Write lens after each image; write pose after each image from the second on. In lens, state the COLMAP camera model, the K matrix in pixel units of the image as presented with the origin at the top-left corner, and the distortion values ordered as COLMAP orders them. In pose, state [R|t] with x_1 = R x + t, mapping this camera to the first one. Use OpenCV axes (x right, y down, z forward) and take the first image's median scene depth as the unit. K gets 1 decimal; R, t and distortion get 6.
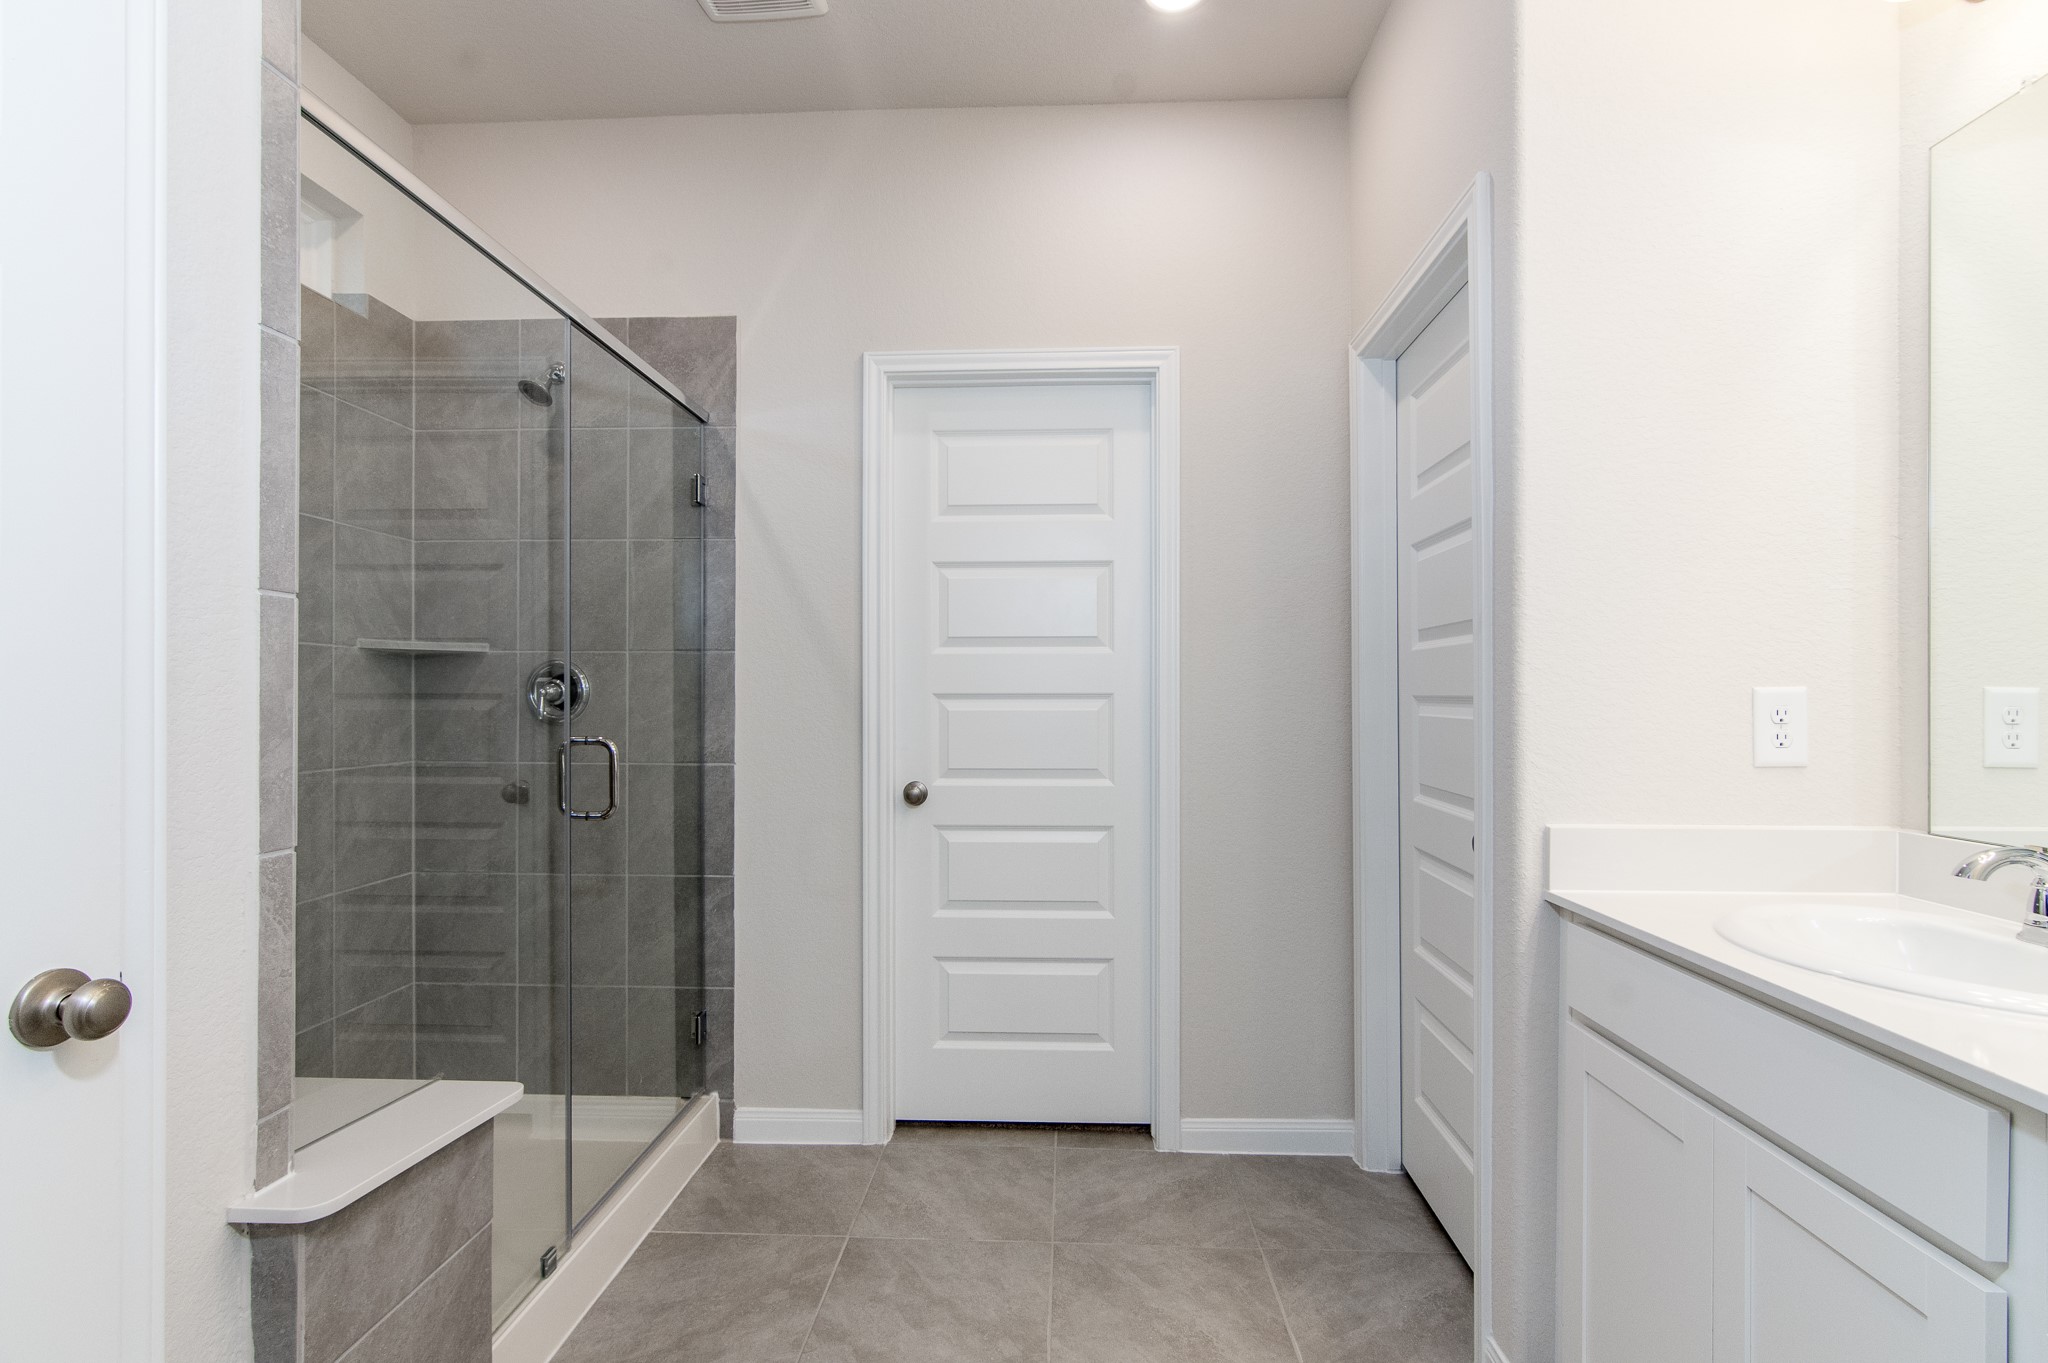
lens RADIAL K [[993.3, 0, 1032.8], [0, 993.3, 696.9], [0, 0, 1]] dist [-0.000163, 0.000761]
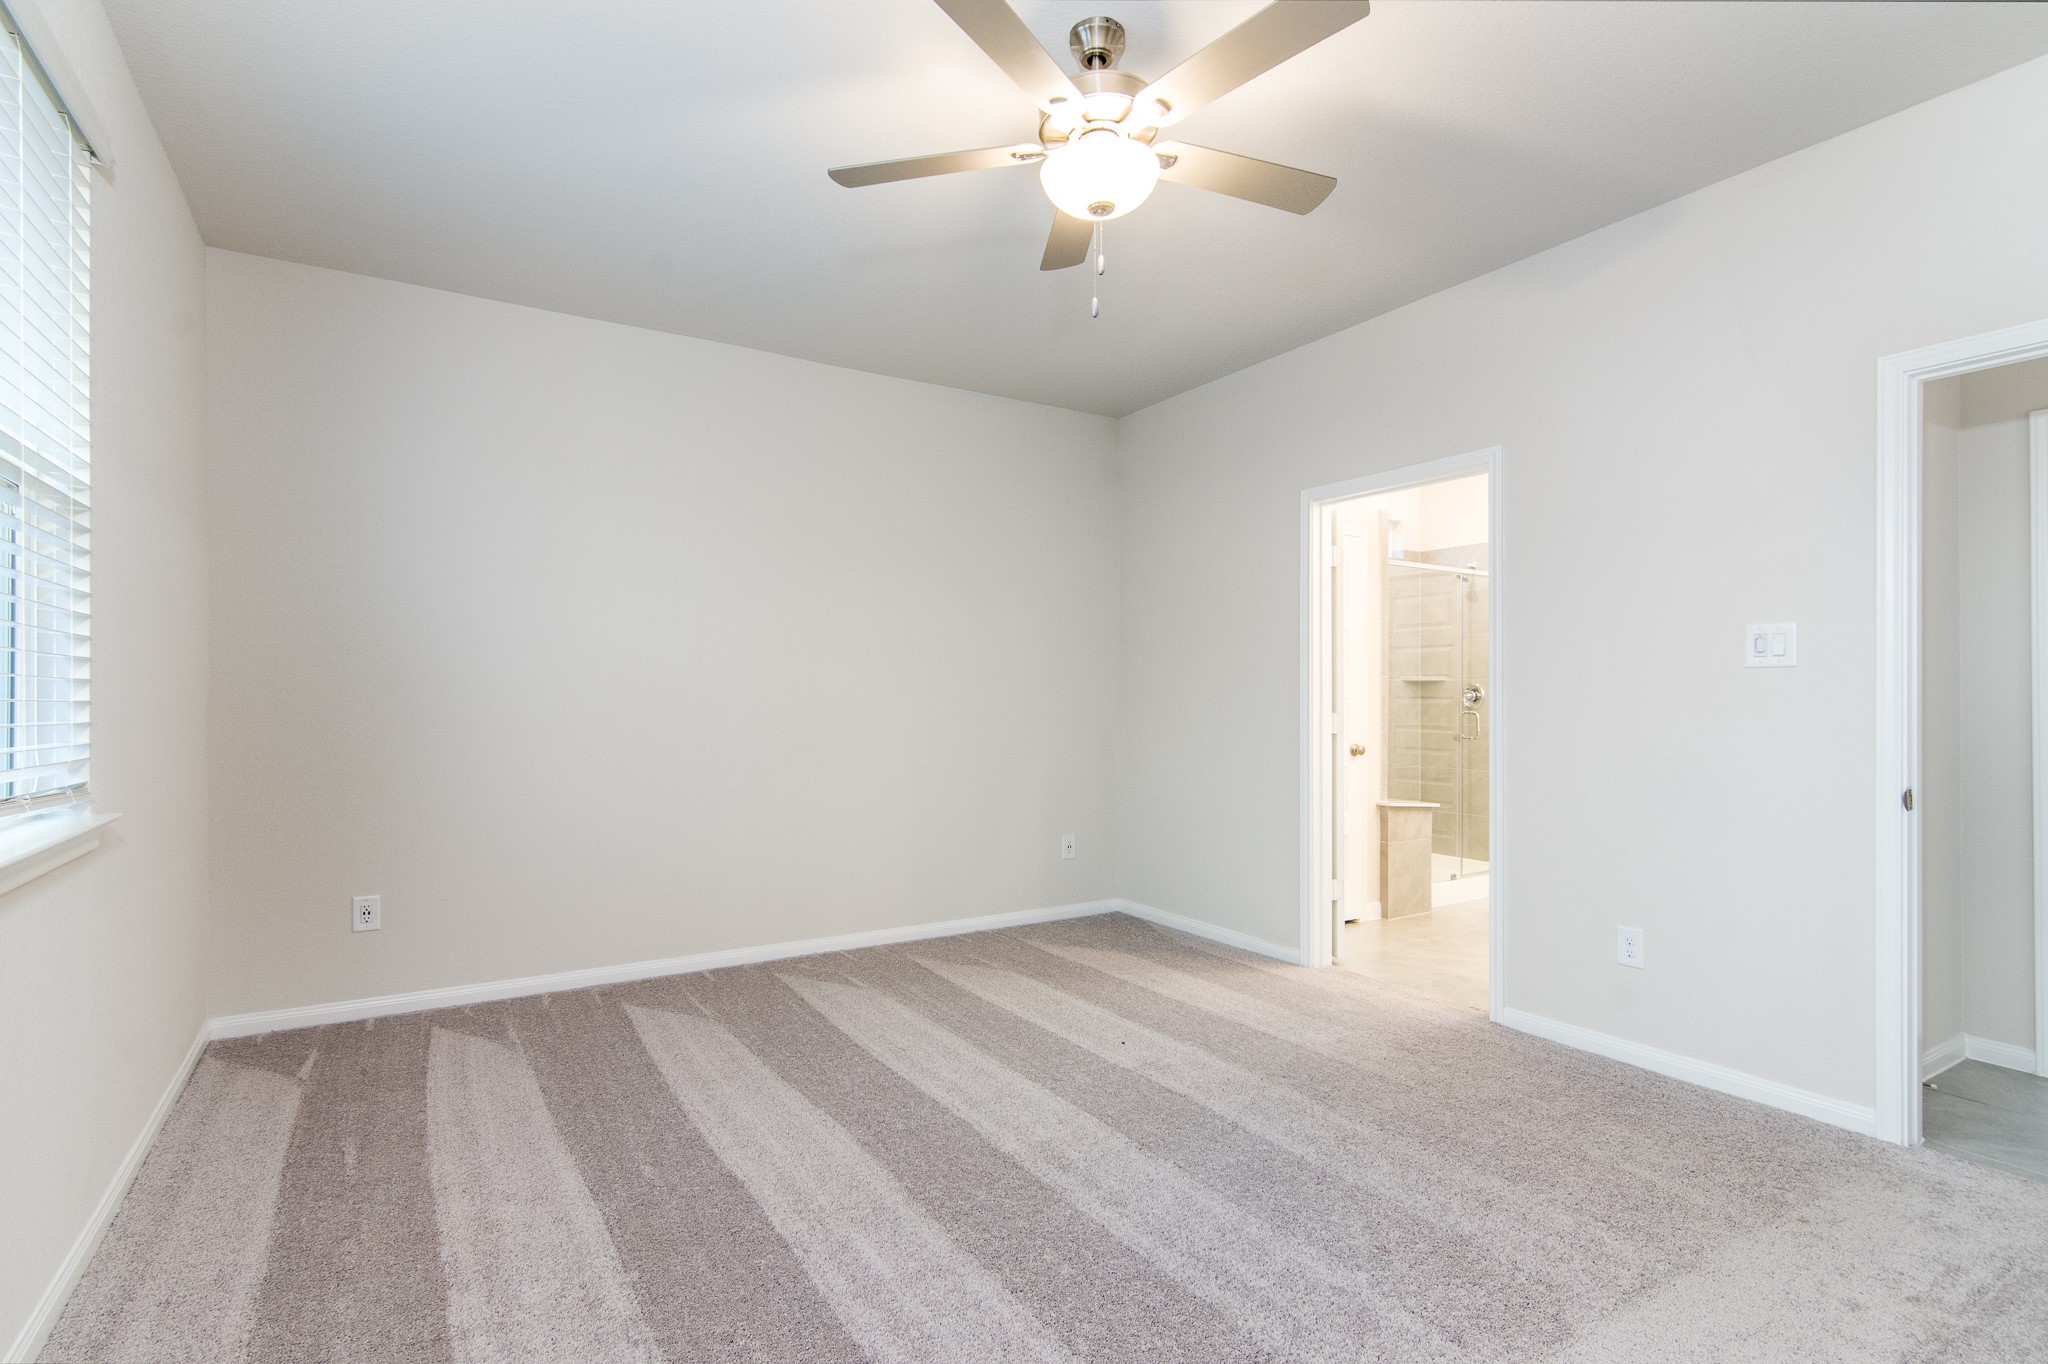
lens RADIAL K [[993.3, 0, 1029.7], [0, 993.3, 693.1], [0, 0, 1]] dist [-0.000163, 0.000761]
pose [[0.575136, -0.001968, -0.818055, 0.887620], [-0.000342, 0.999996, -0.002646, -0.005742], [0.818057, 0.001802, 0.575134, -1.286872]]
